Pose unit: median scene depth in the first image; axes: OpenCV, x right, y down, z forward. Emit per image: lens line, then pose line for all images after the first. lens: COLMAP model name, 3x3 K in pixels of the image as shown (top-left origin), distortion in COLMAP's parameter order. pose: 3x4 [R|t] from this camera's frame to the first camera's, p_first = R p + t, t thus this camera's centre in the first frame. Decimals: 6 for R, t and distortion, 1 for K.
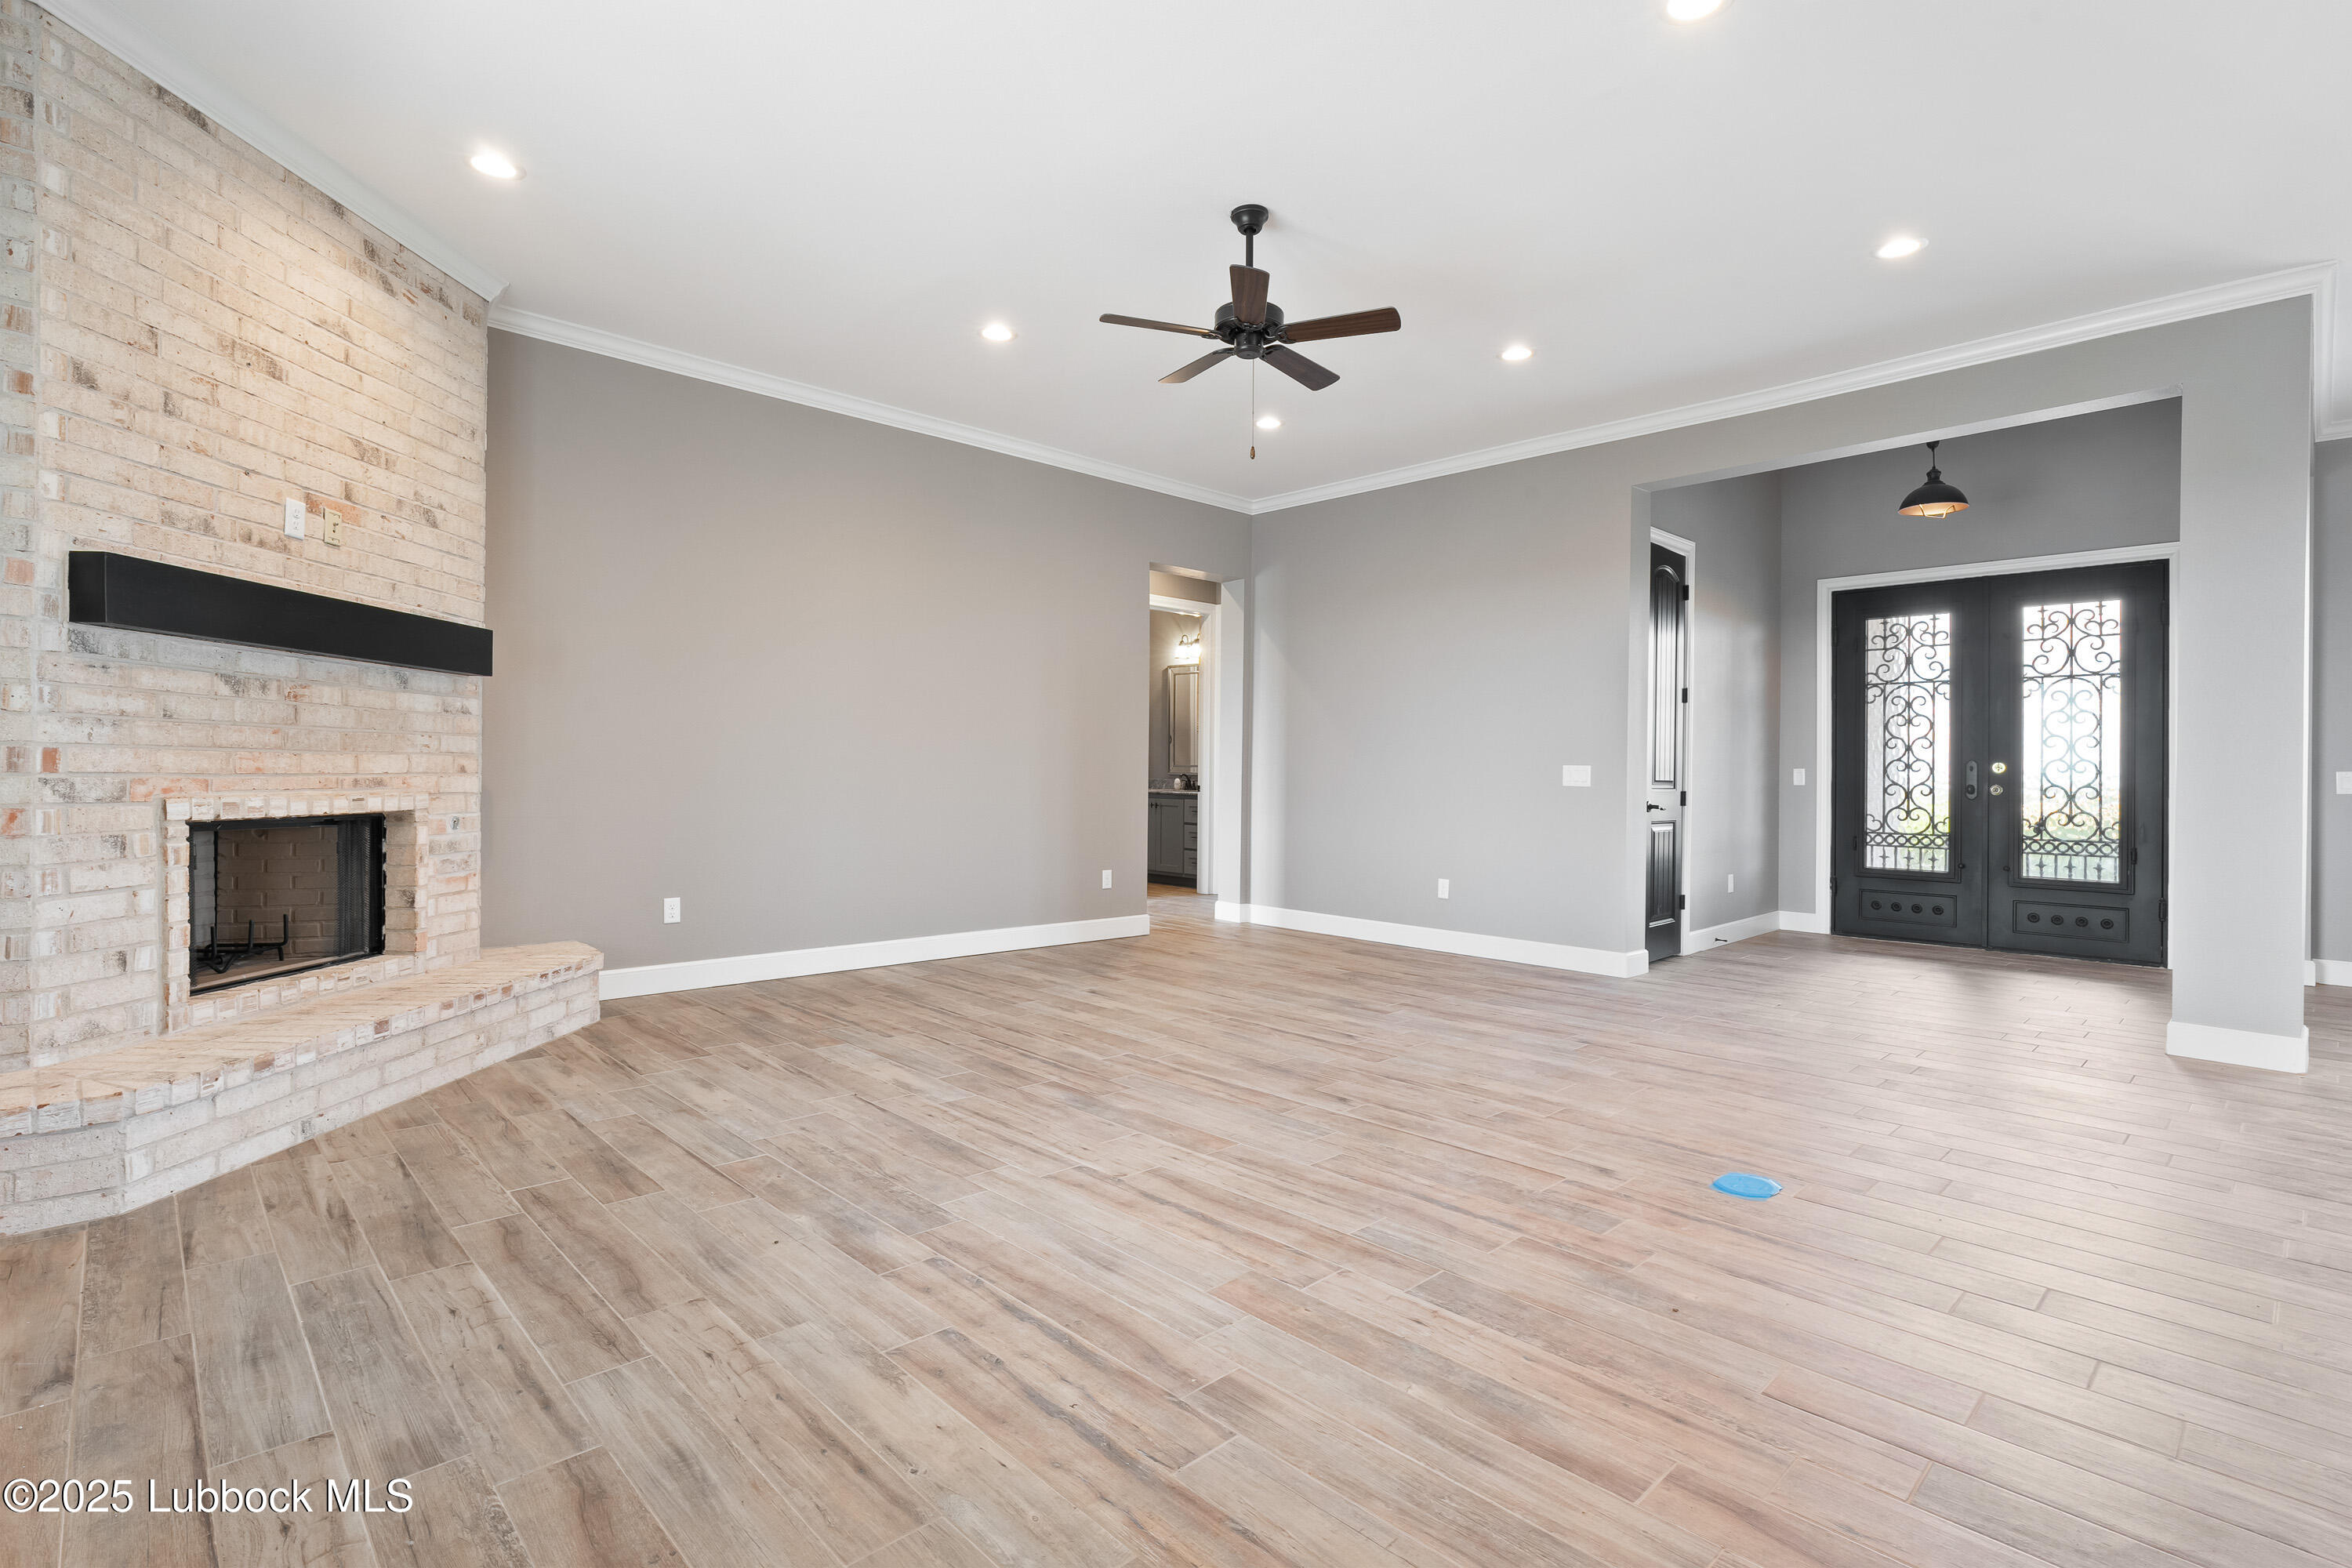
lens RADIAL K [[1117.7, 0, 1186.3], [0, 1117.7, 773.1], [0, 0, 1]] dist [-0.009345, 0.000884]
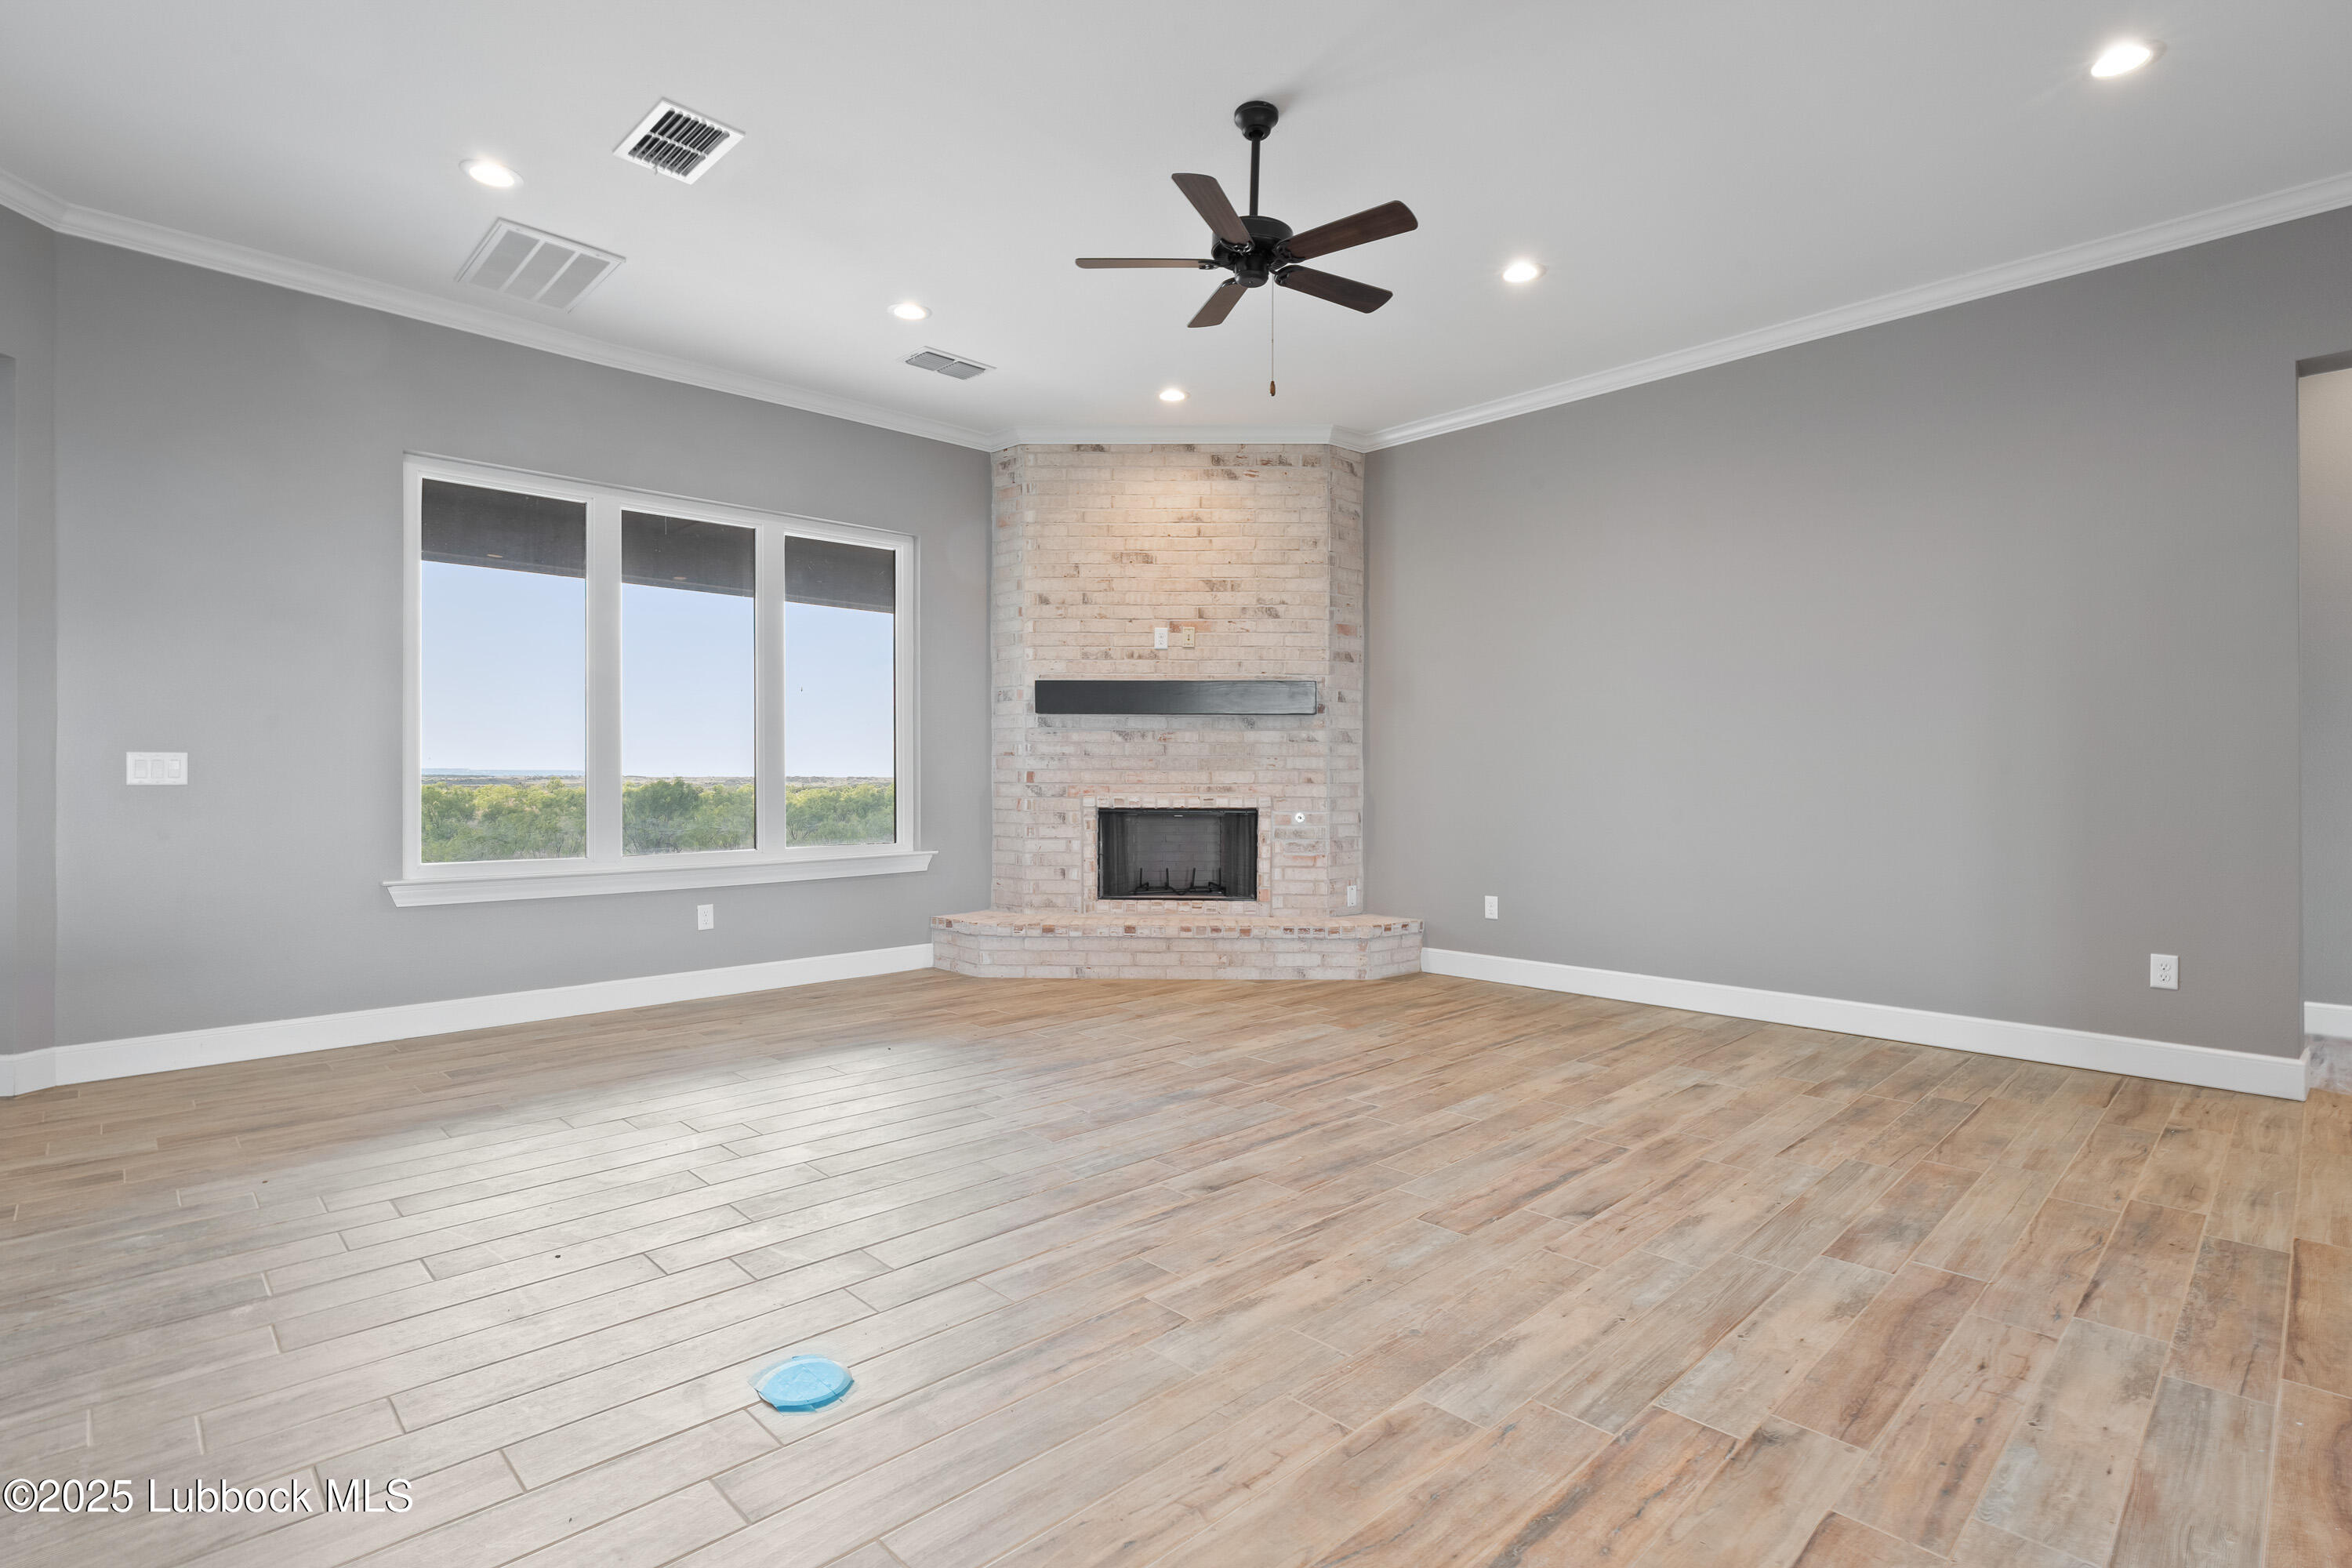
lens RADIAL K [[1131.6, 0, 1156.0], [0, 1131.6, 774.5], [0, 0, 1]] dist [0.002374, 0.000461]
pose [[-0.011807, -0.015580, -0.999809, 0.971642], [-0.002668, 0.999876, -0.015550, 0.014093], [0.999927, 0.002483, -0.011847, 0.999278]]
